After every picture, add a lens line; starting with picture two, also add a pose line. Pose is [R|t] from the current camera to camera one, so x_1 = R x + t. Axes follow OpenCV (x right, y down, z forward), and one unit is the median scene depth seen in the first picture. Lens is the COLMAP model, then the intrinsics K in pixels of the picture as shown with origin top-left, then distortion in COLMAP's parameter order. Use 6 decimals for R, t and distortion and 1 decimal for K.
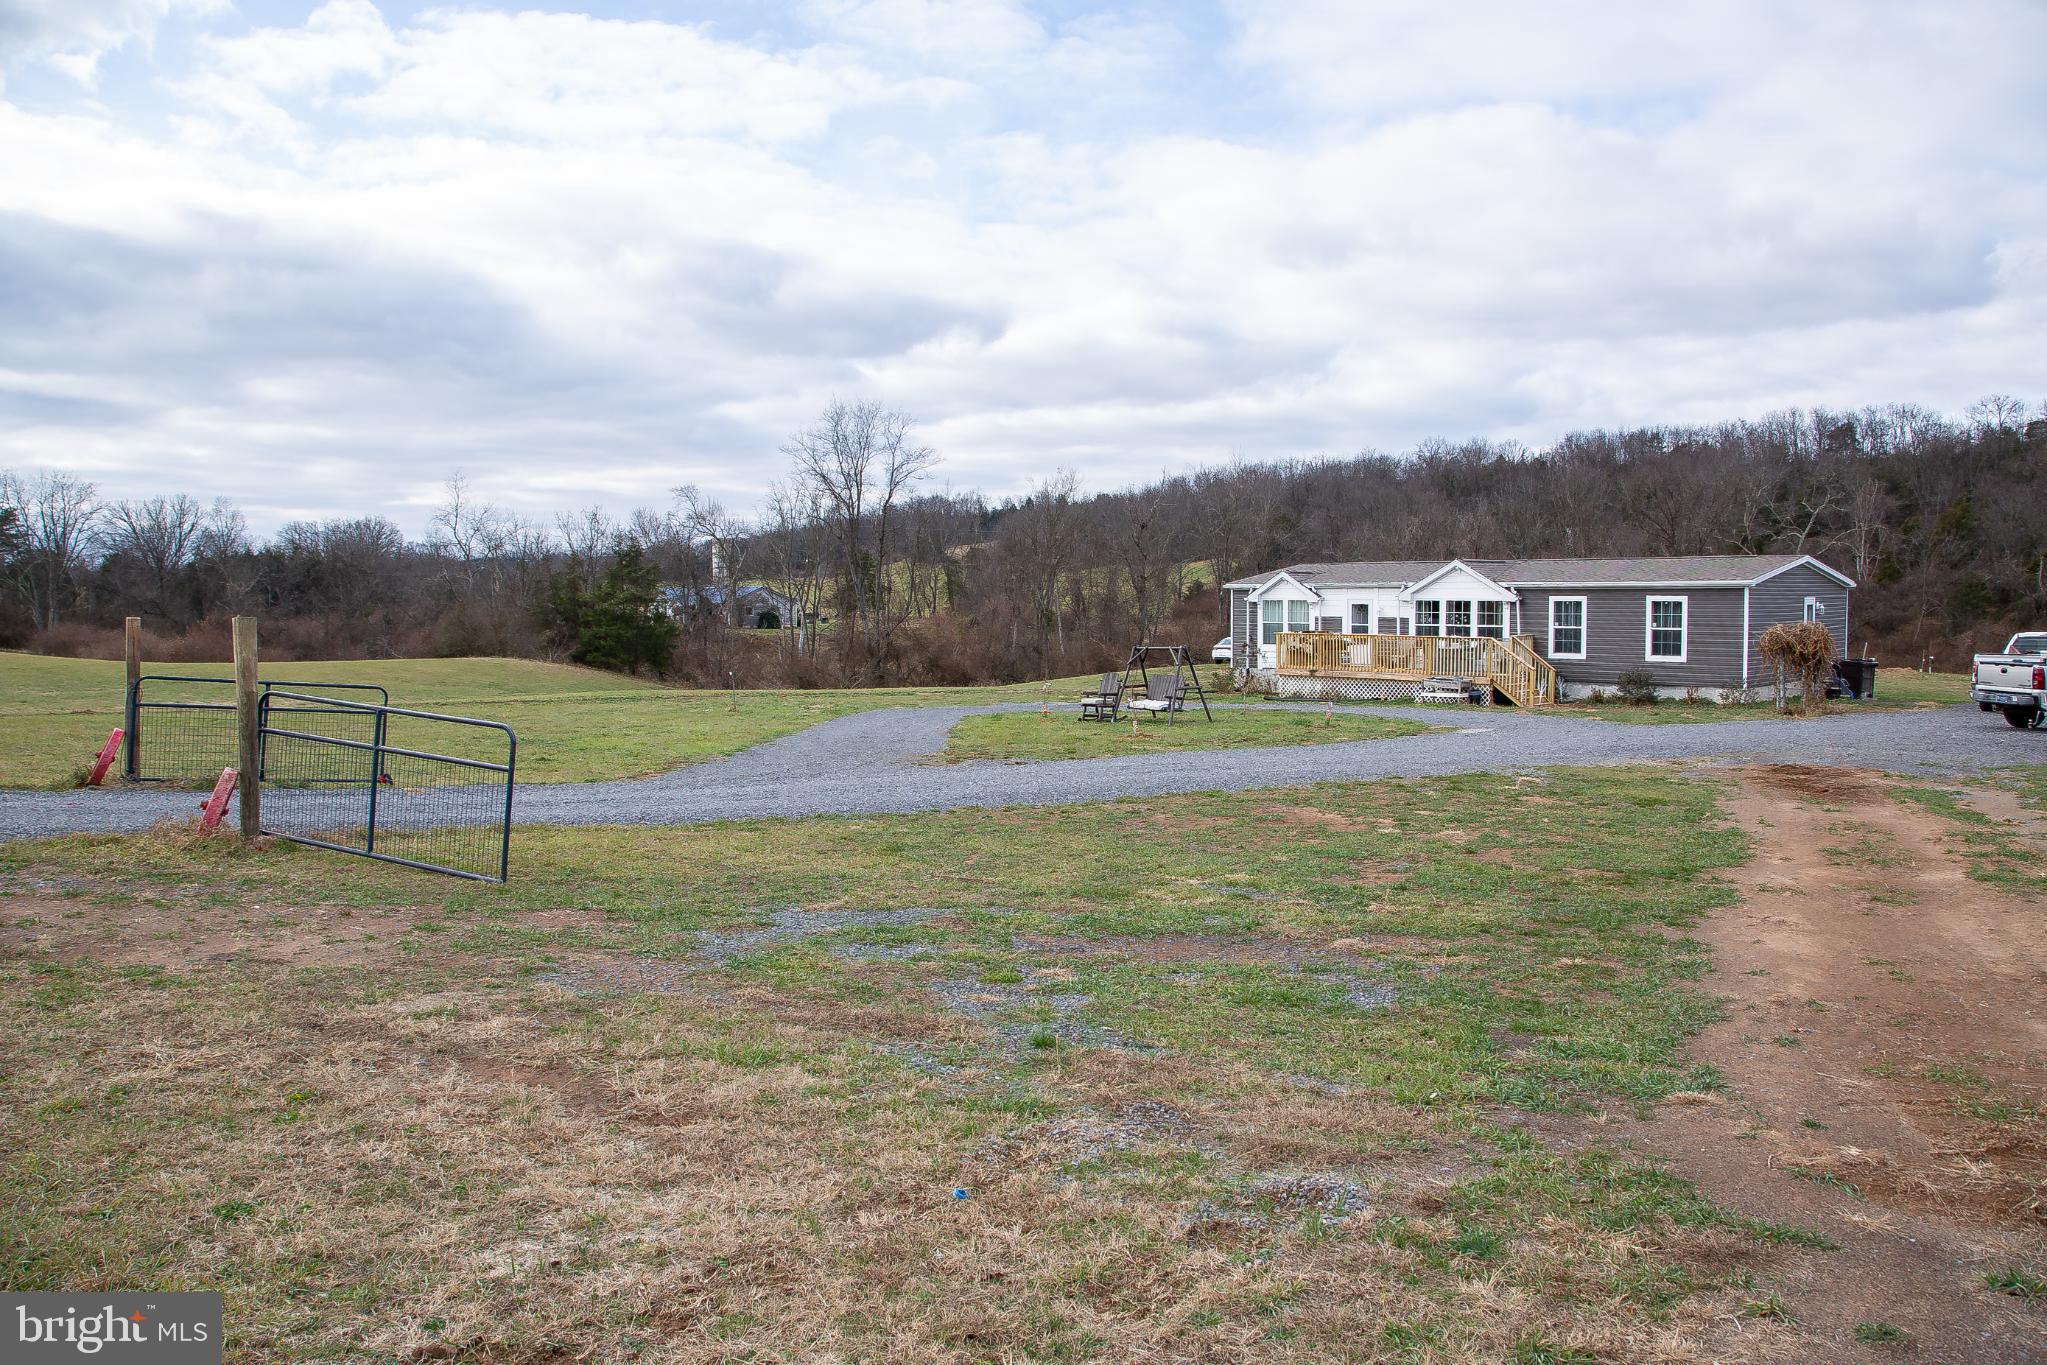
lens RADIAL K [[1522.7, 0, 1023.5], [0, 1522.7, 682.5], [0, 0, 1]] dist [-0.110730, 0.087936]
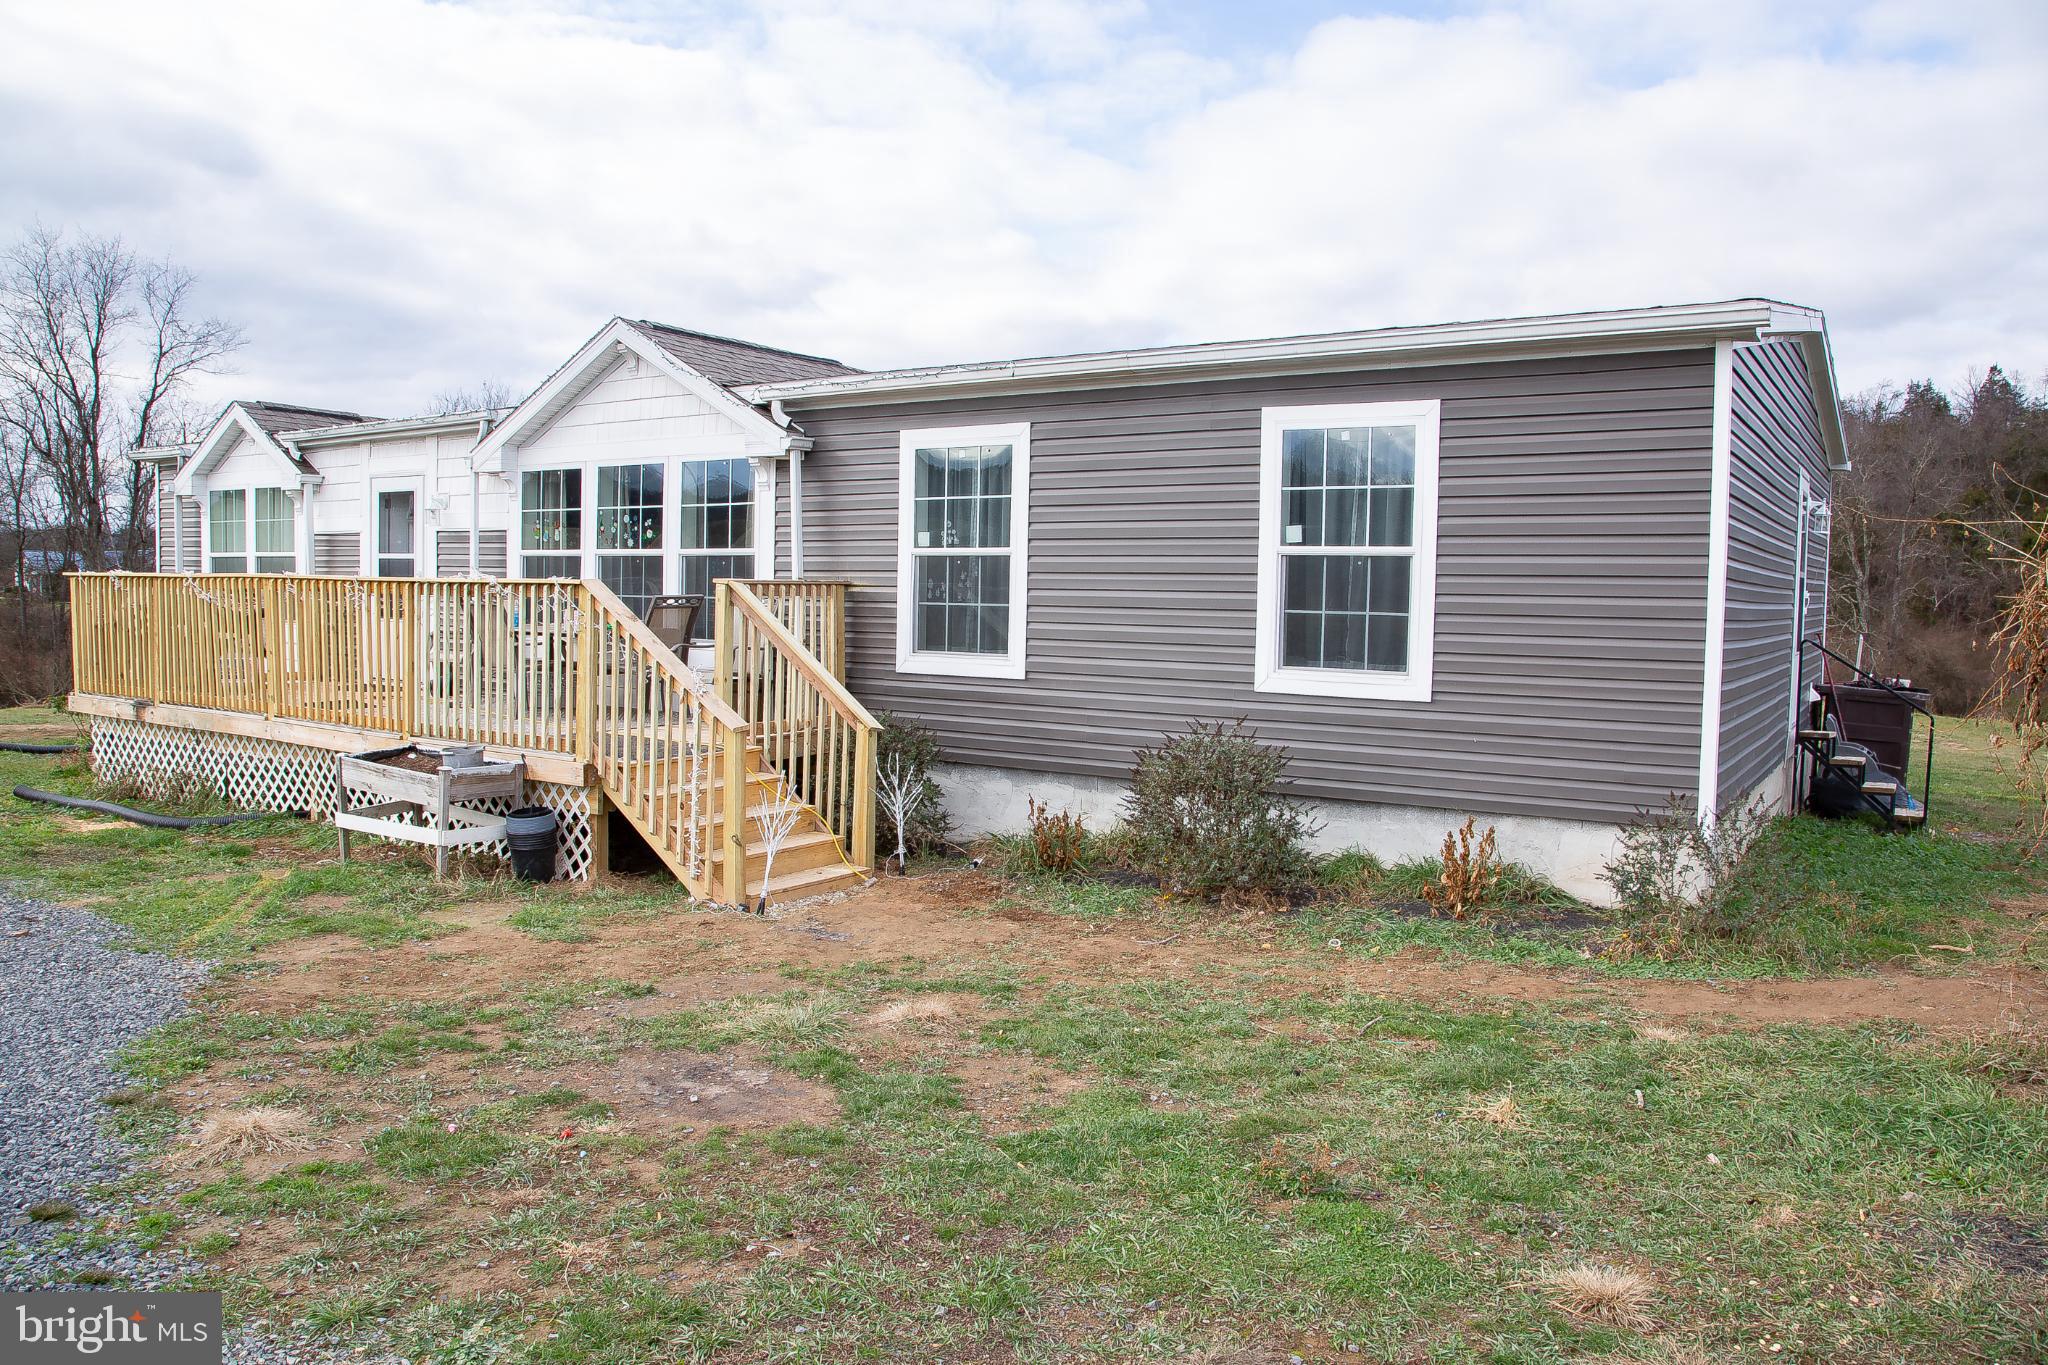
lens RADIAL K [[1410.7, 0, 1024.0], [0, 1410.7, 682.5], [0, 0, 1]] dist [-0.106695, 0.062217]
pose [[0.973311, 0.005700, 0.229418, 0.302087], [-0.008104, 0.999922, 0.009538, -0.016021], [-0.229345, -0.011142, 0.973281, 0.727373]]
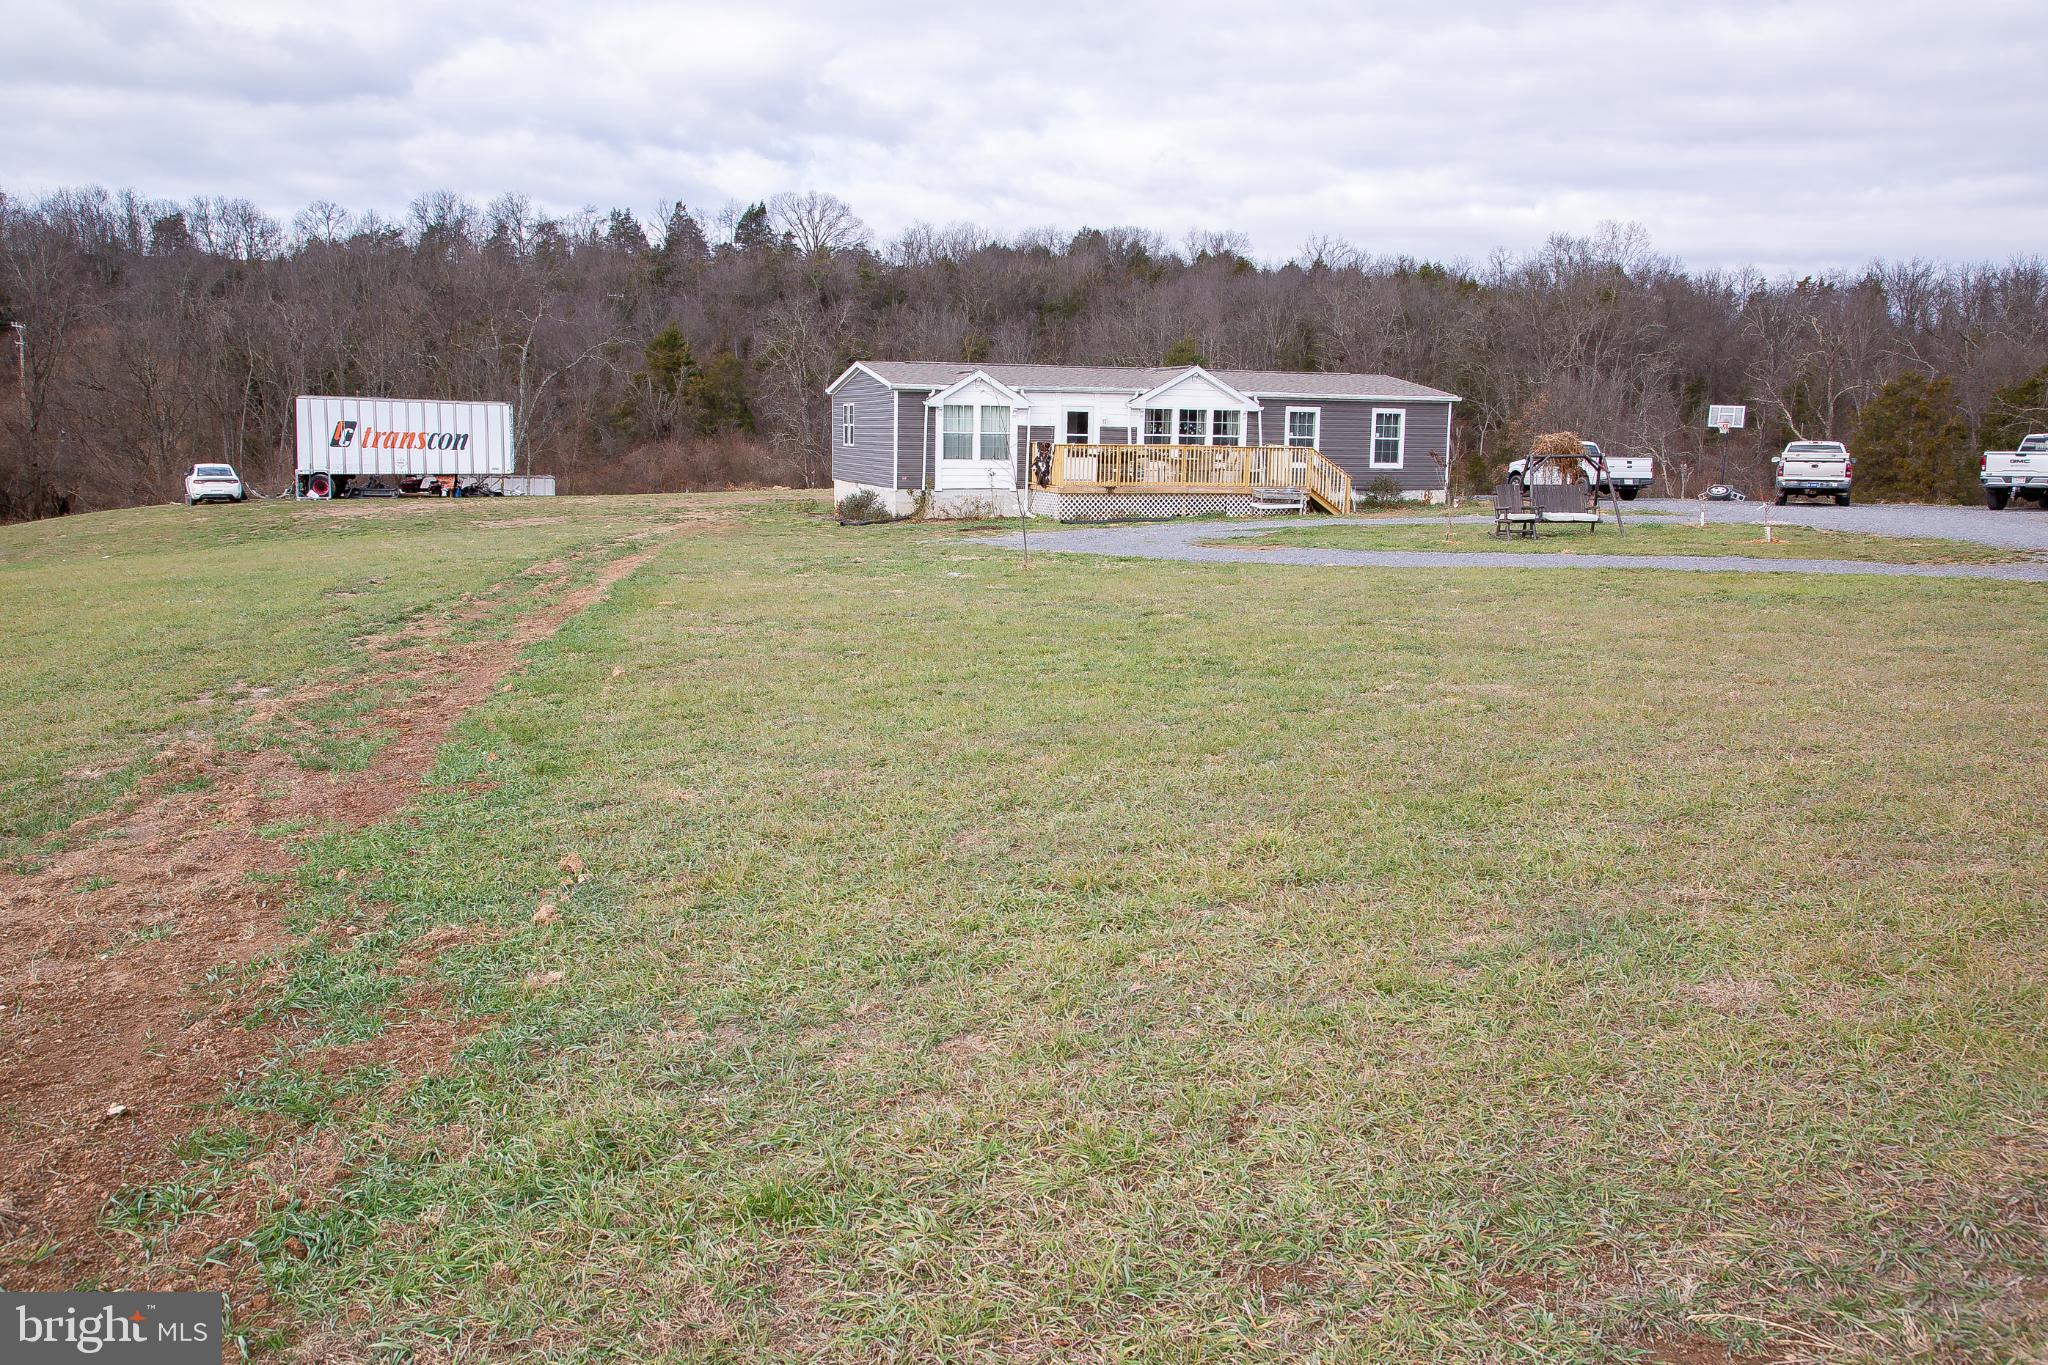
lens RADIAL K [[1628.5, 0, 1024.0], [0, 1628.5, 682.5], [0, 0, 1]] dist [-0.083176, 0.087539]
pose [[0.417866, -0.134082, 0.898560, -0.707815], [0.036847, 0.990737, 0.130702, -0.021267], [-0.907761, -0.021507, 0.418936, 0.666069]]
